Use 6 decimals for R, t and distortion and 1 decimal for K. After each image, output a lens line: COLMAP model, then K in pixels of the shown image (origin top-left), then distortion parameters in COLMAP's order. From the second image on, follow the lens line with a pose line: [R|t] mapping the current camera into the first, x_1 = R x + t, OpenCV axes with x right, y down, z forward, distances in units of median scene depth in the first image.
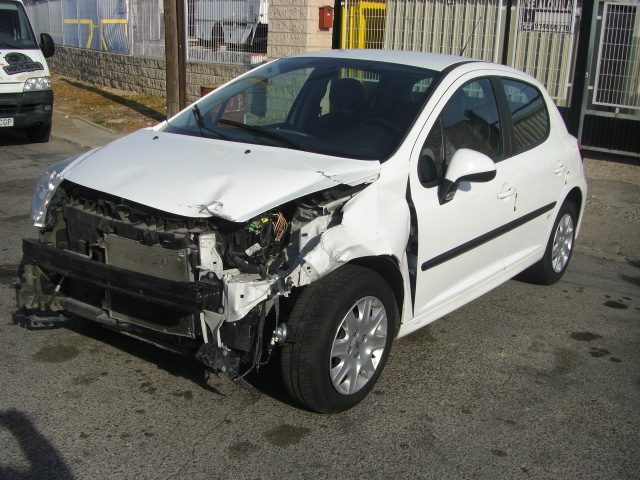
lens RADIAL K [[722.5, 0, 299.0], [0, 722.5, 243.2], [0, 0, 1]] dist [-0.138712, 0.000000]
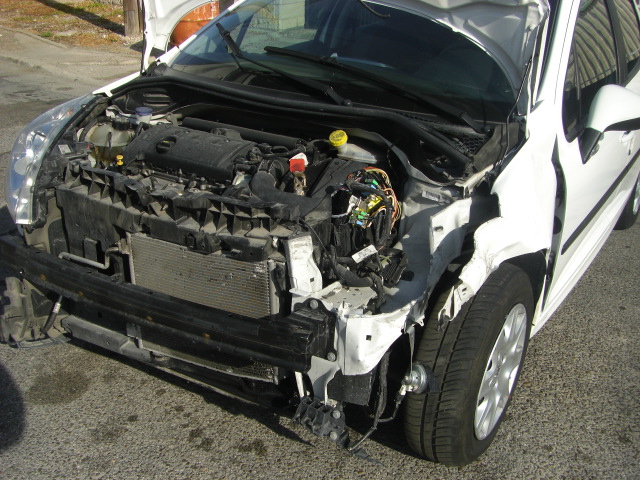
lens RADIAL K [[722.5, 0, 301.5], [0, 722.5, 245.3], [0, 0, 1]] dist [-0.138712, 0.000000]
pose [[0.996206, -0.046612, 0.073490, -0.159899], [0.036017, 0.989578, 0.139422, -0.088780], [-0.079223, -0.136246, 0.987502, 0.326519]]
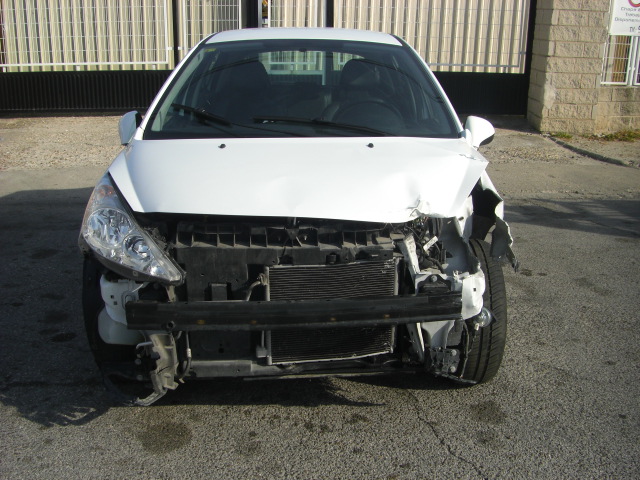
lens RADIAL K [[722.5, 0, 305.4], [0, 722.5, 249.9], [0, 0, 1]] dist [-0.138712, 0.000000]
pose [[0.788239, -0.225892, 0.572409, -0.704109], [0.196343, 0.973891, 0.113956, -0.118468], [-0.583206, 0.022564, 0.812011, 0.298059]]
